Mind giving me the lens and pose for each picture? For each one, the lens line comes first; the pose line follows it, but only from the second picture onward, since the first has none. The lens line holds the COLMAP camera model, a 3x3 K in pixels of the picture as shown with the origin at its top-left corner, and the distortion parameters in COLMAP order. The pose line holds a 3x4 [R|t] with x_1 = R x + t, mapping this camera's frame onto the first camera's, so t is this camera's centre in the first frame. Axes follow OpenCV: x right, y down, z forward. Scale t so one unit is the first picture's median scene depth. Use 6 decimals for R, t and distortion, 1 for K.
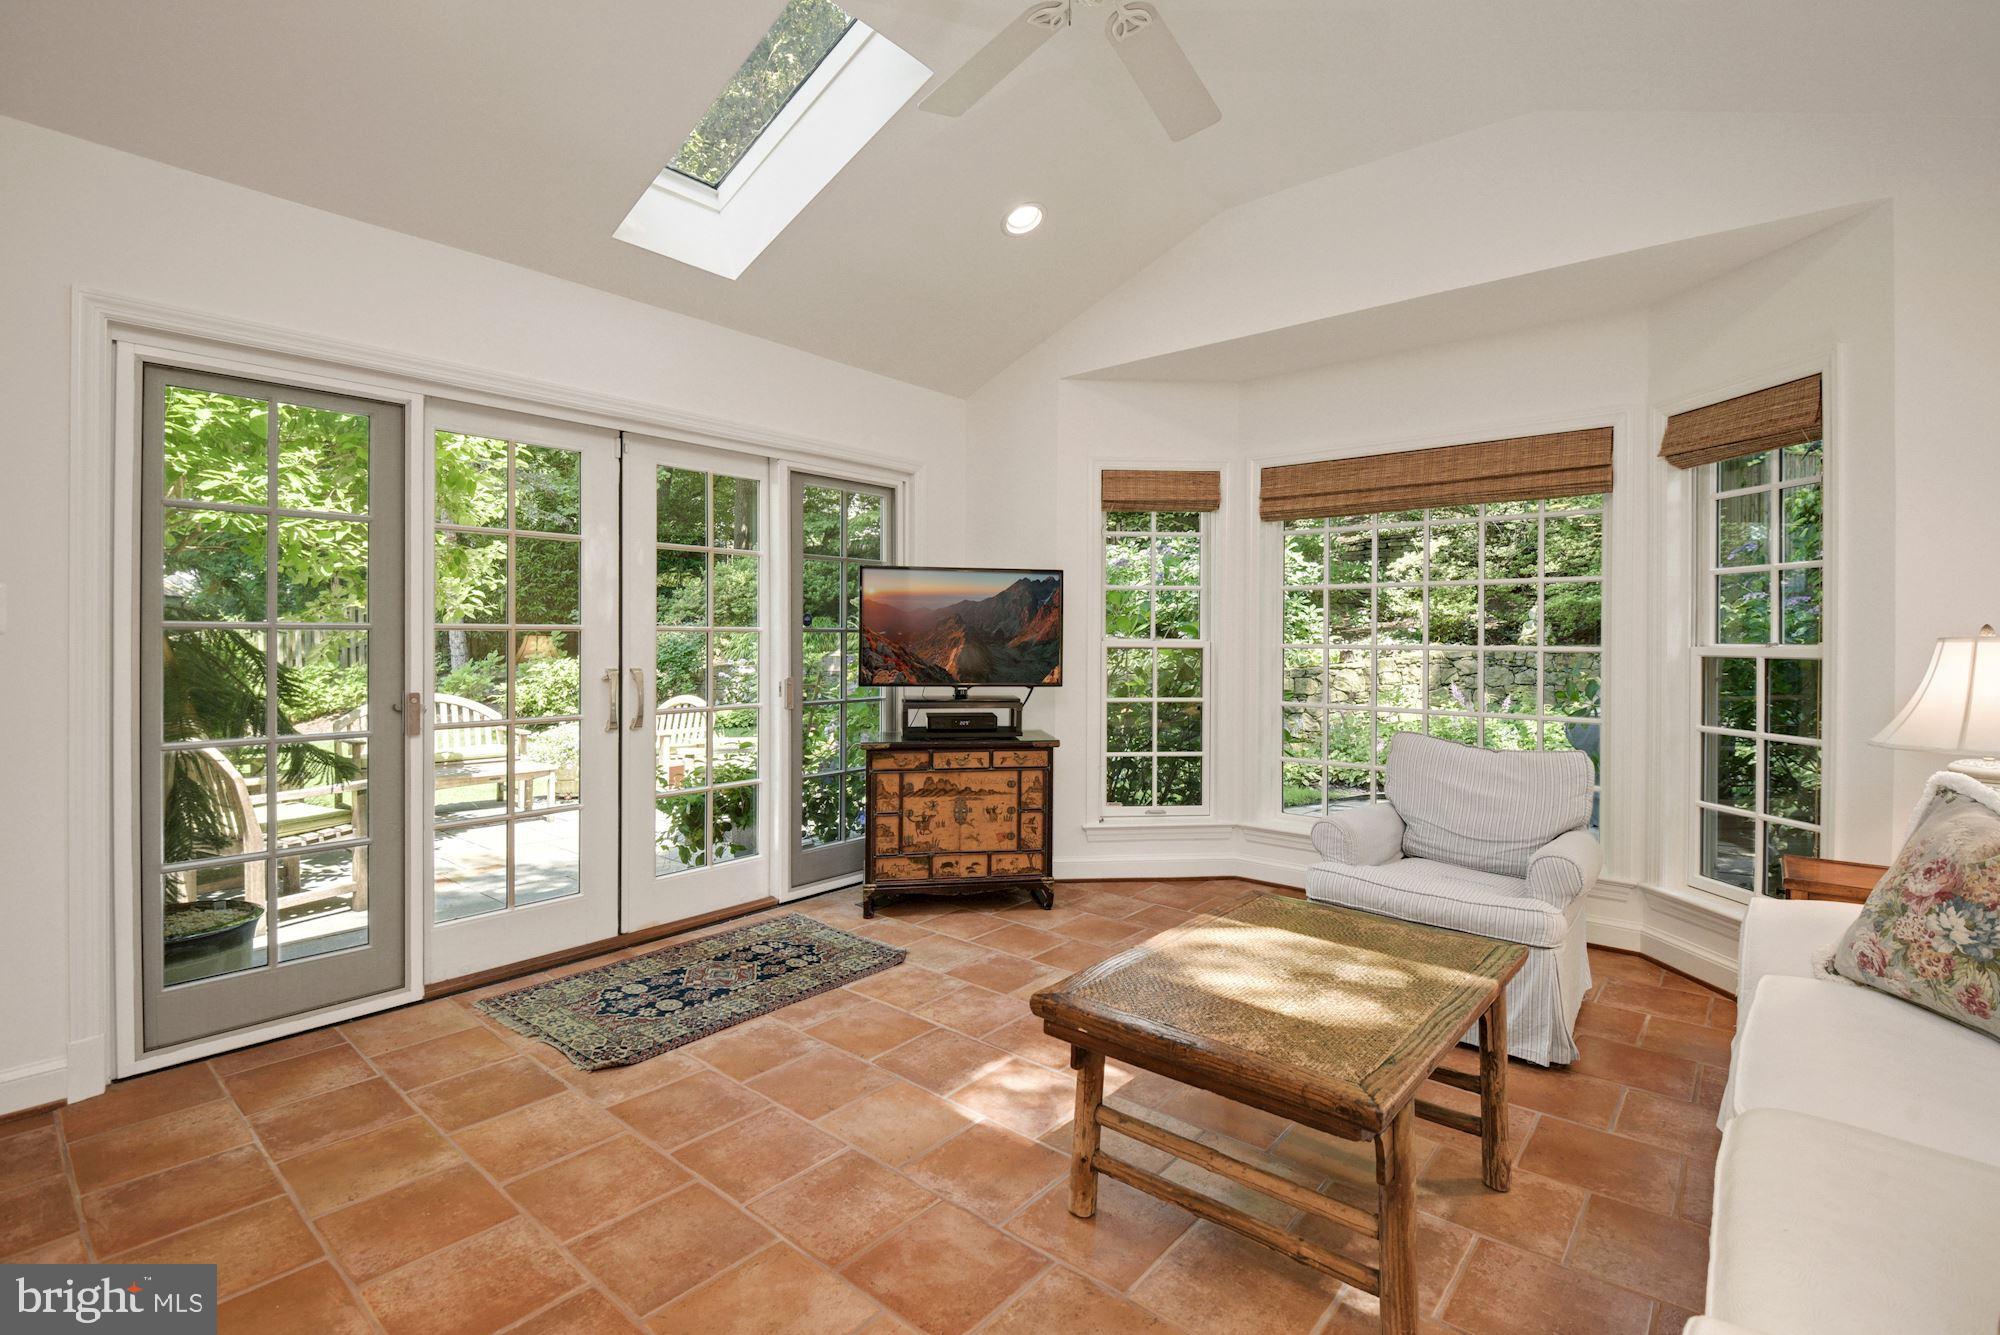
lens RADIAL K [[914.8, 0, 1033.2], [0, 914.8, 636.5], [0, 0, 1]] dist [-0.001343, -0.007294]
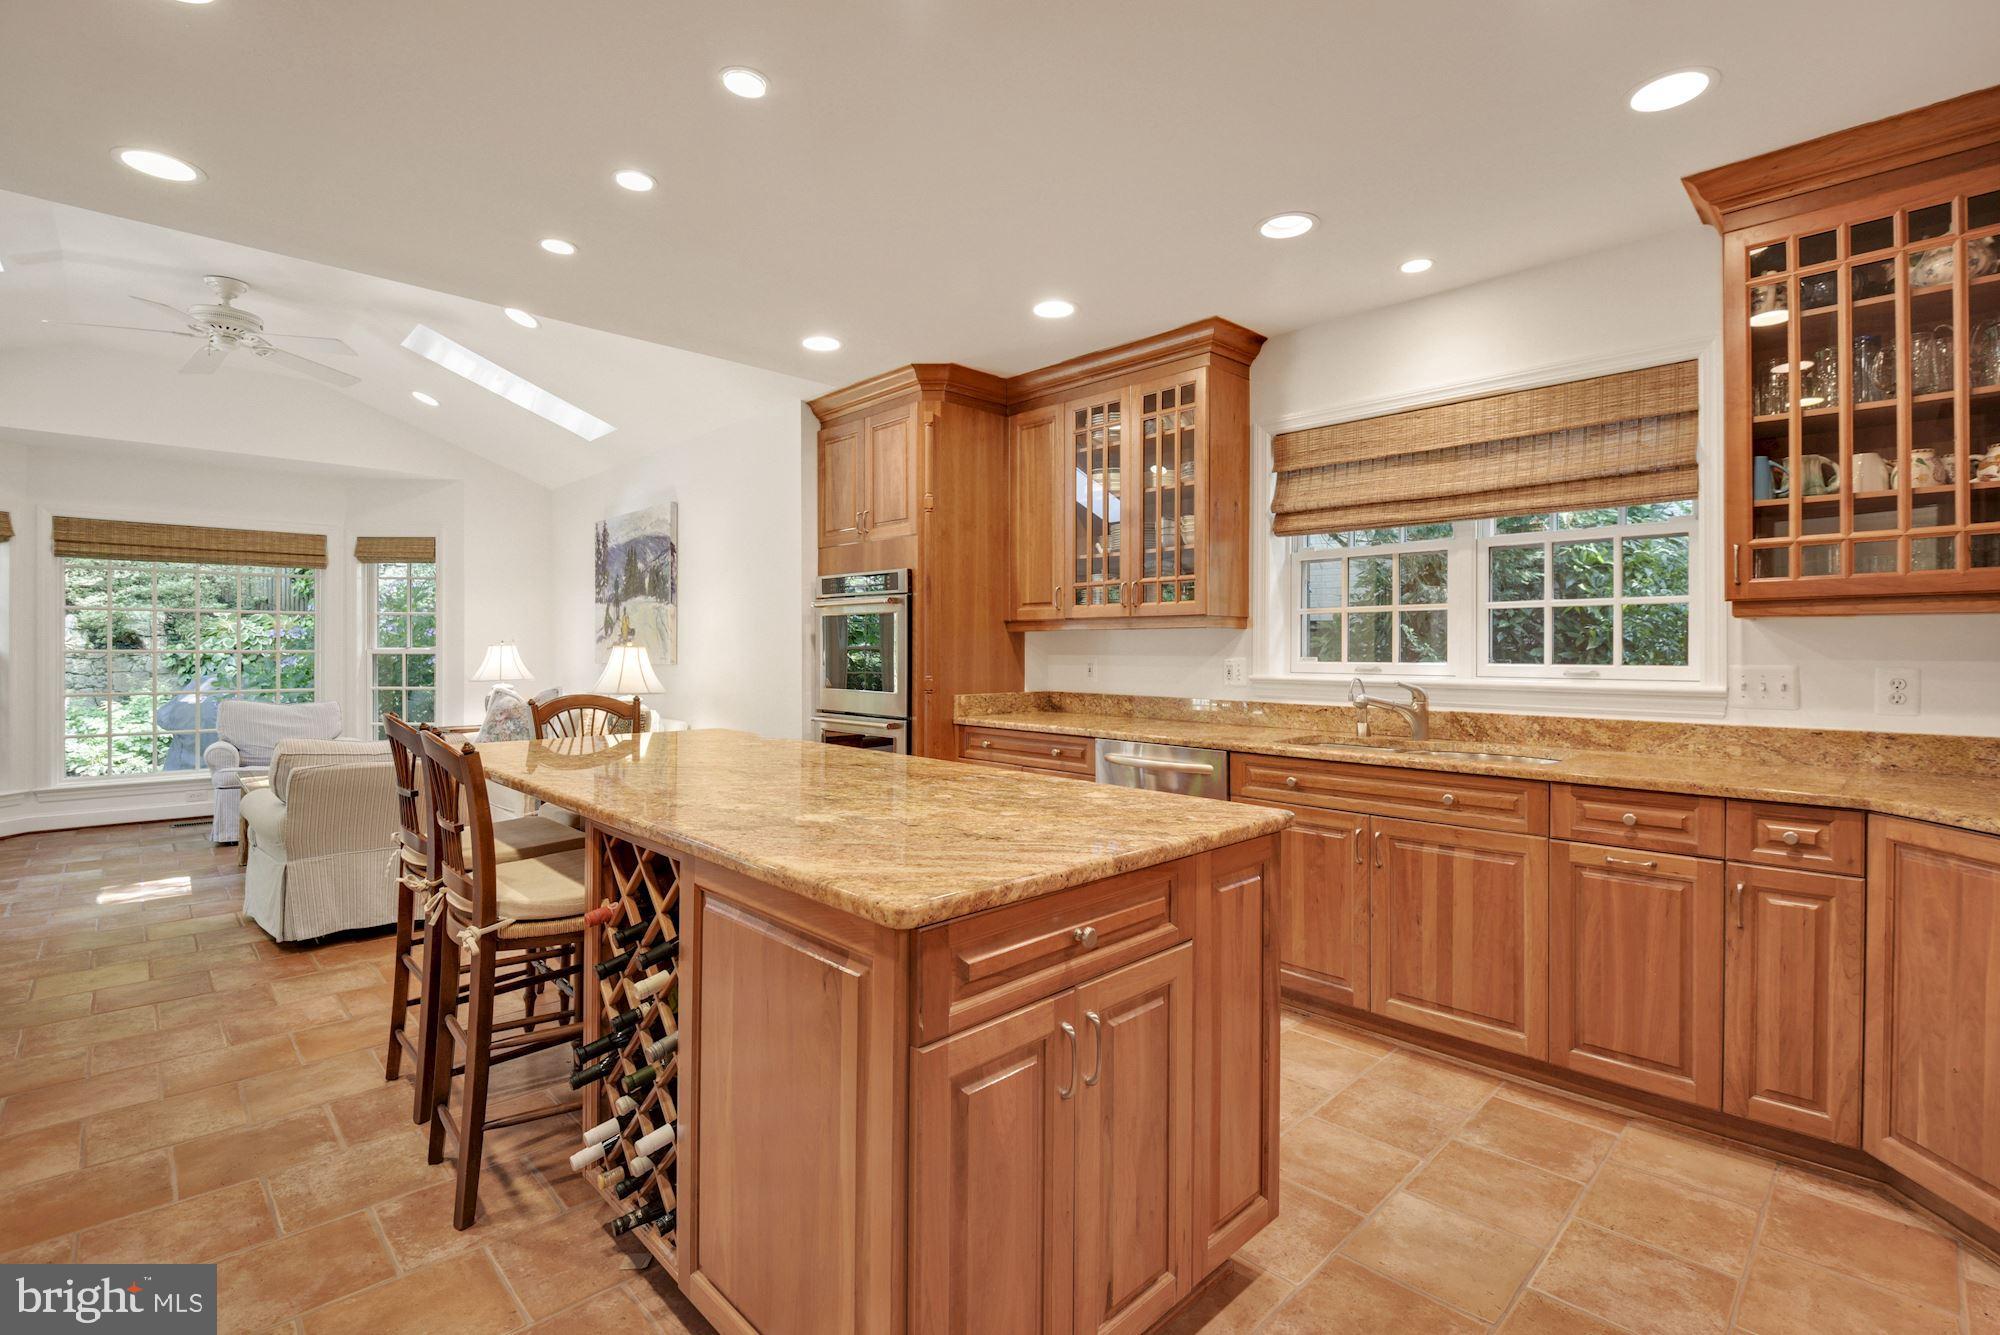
lens RADIAL K [[914.8, 0, 1000.4], [0, 914.8, 660.0], [0, 0, 1]] dist [-0.001343, -0.007294]
pose [[0.118162, -0.019400, 0.992805, -1.085504], [-0.000229, 0.999809, 0.019564, -0.004065], [-0.992994, -0.002539, 0.118135, -0.627136]]
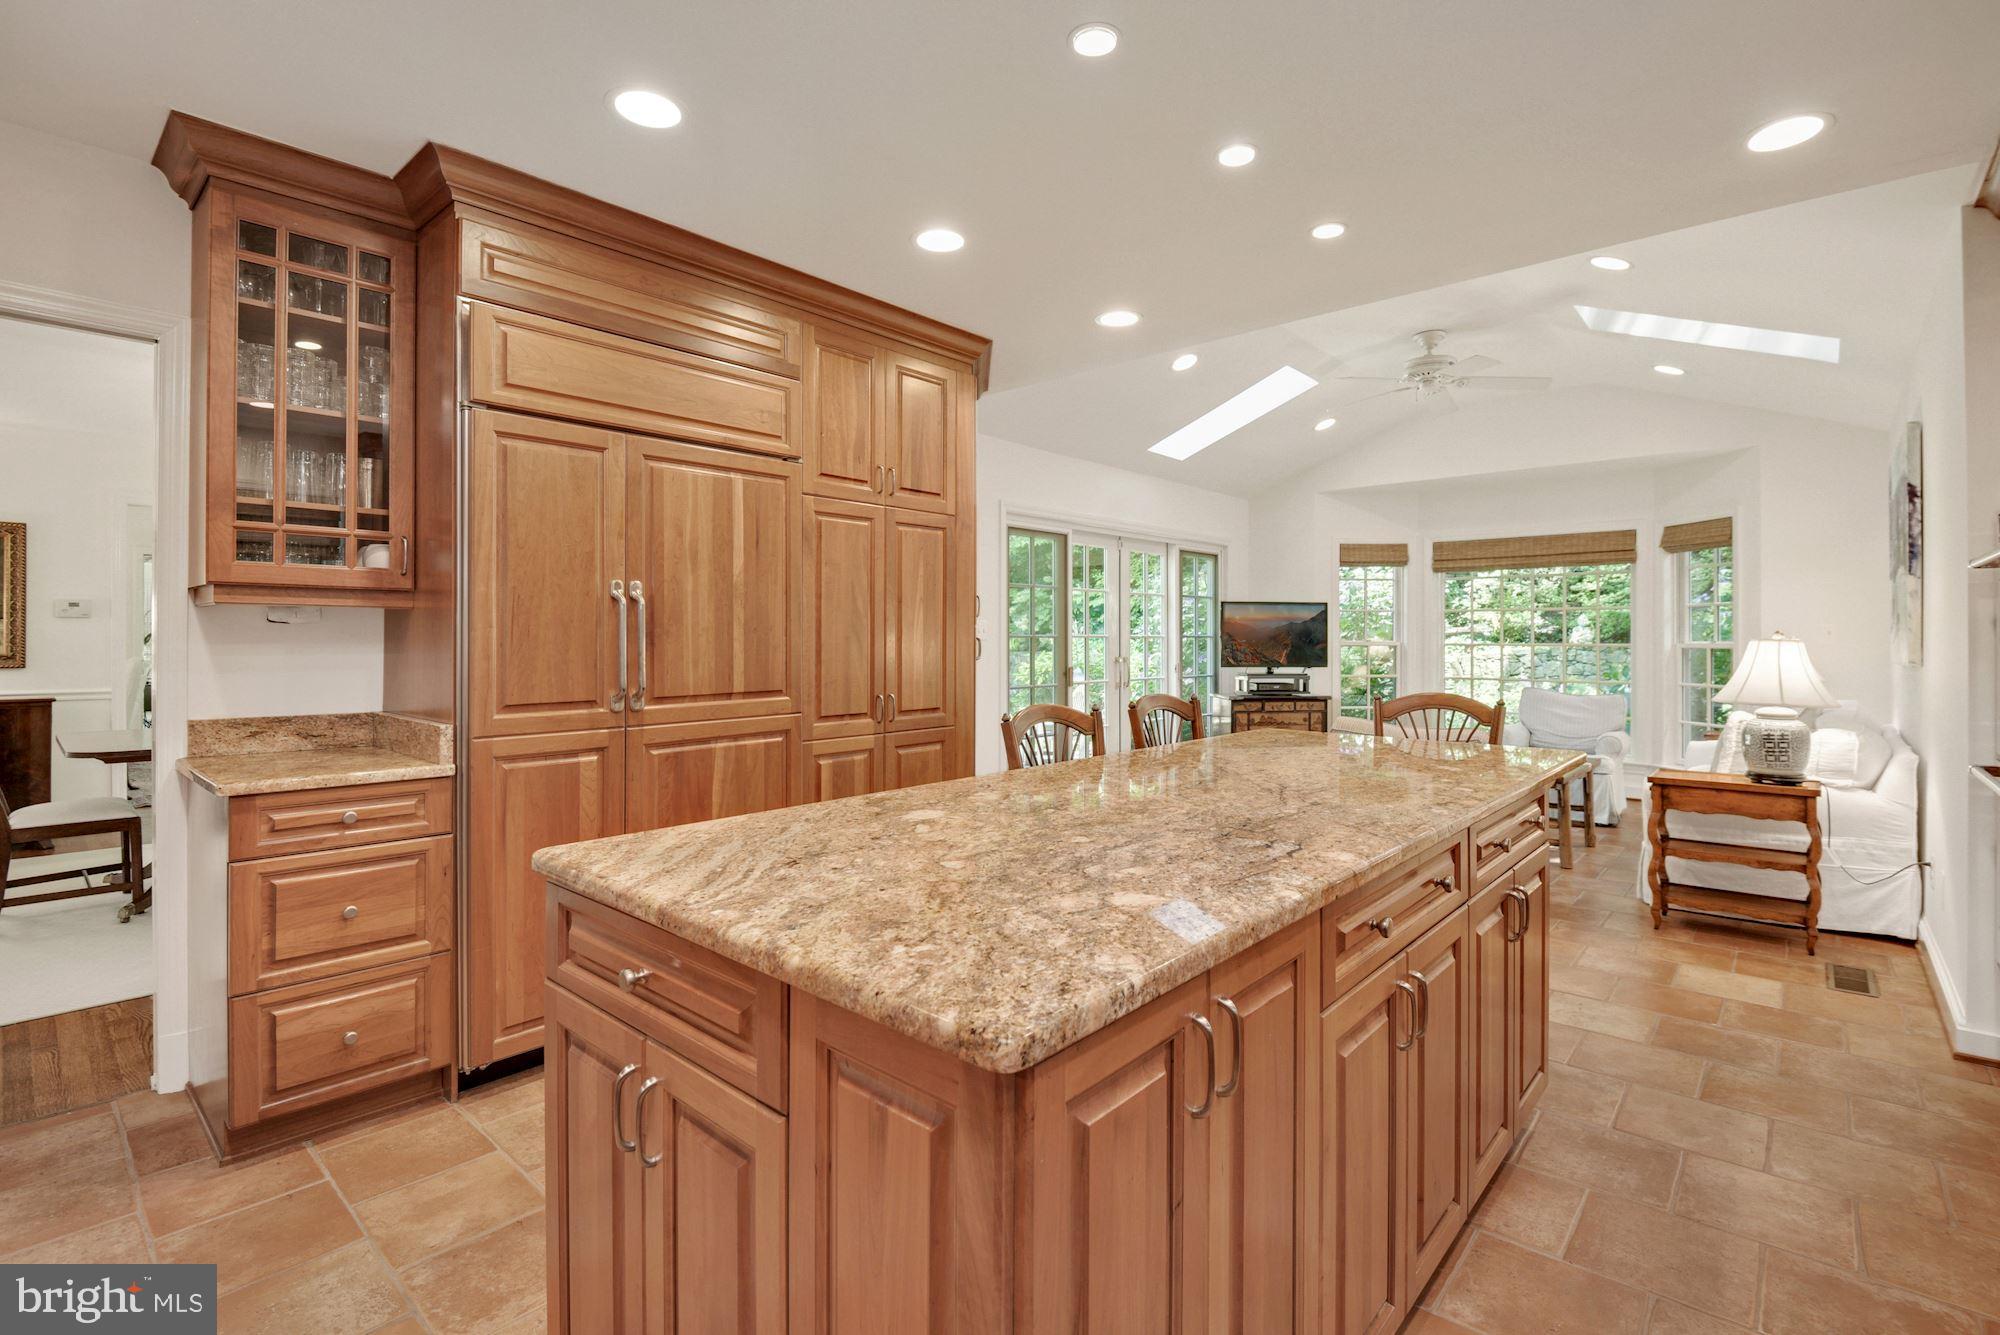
lens RADIAL K [[903.1, 0, 1019.8], [0, 903.1, 638.9], [0, 0, 1]] dist [-0.020184, -0.000941]
pose [[0.998877, -0.005369, -0.047067, -0.562844], [0.005255, 0.999983, -0.002540, -0.000358], [0.047080, 0.002290, 0.998888, -0.923905]]
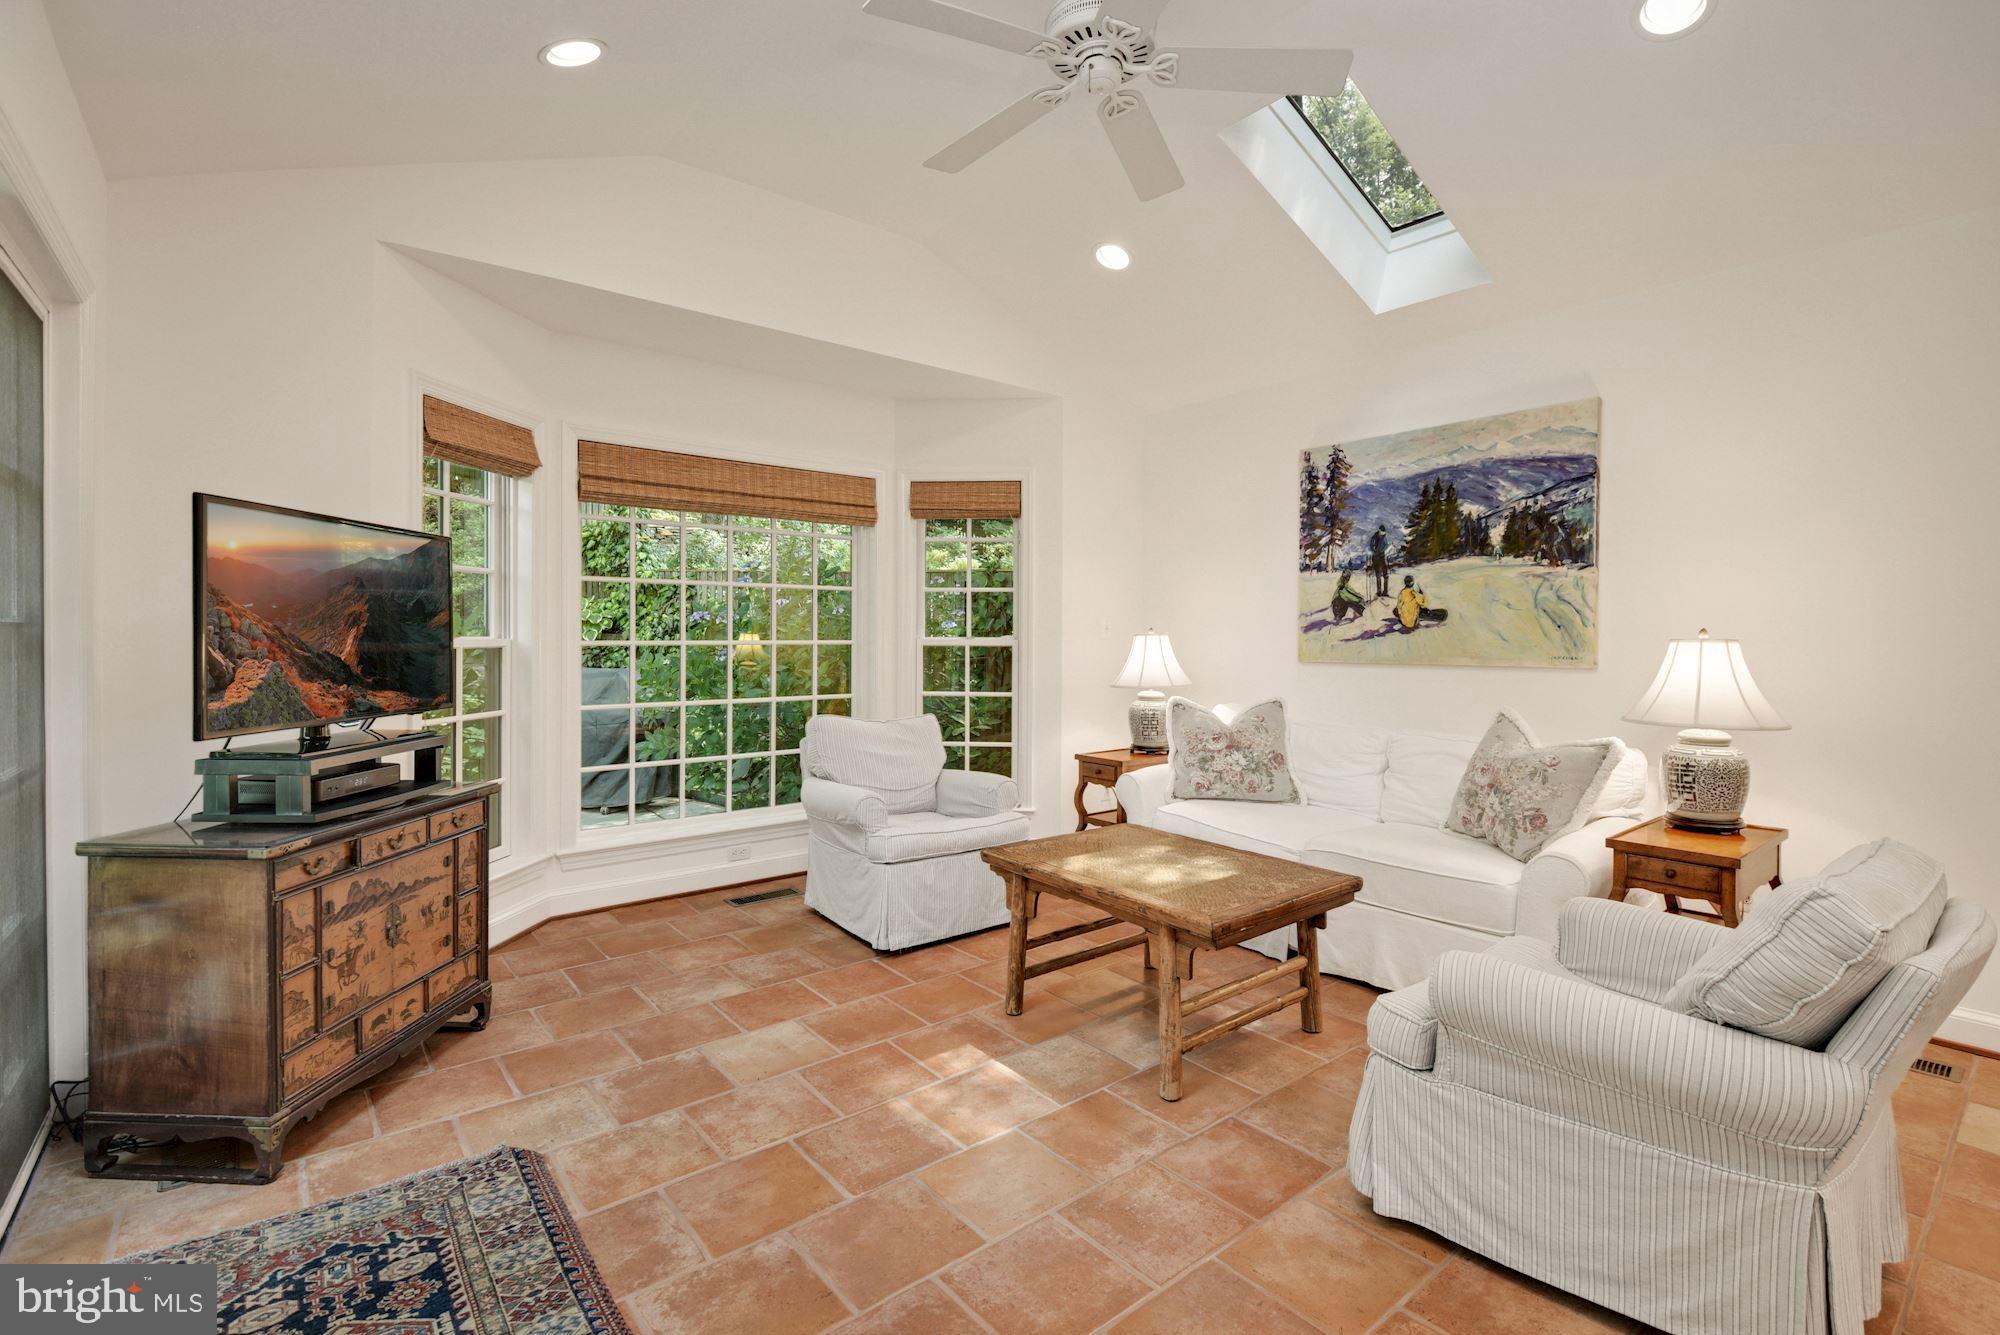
lens RADIAL K [[914.8, 0, 1009.3], [0, 914.8, 656.9], [0, 0, 1]] dist [-0.001343, -0.007294]
pose [[0.188450, -0.027547, 0.981696, -0.643727], [0.001026, 0.999612, 0.027853, -0.002865], [-0.982082, -0.004242, 0.188405, 0.530870]]
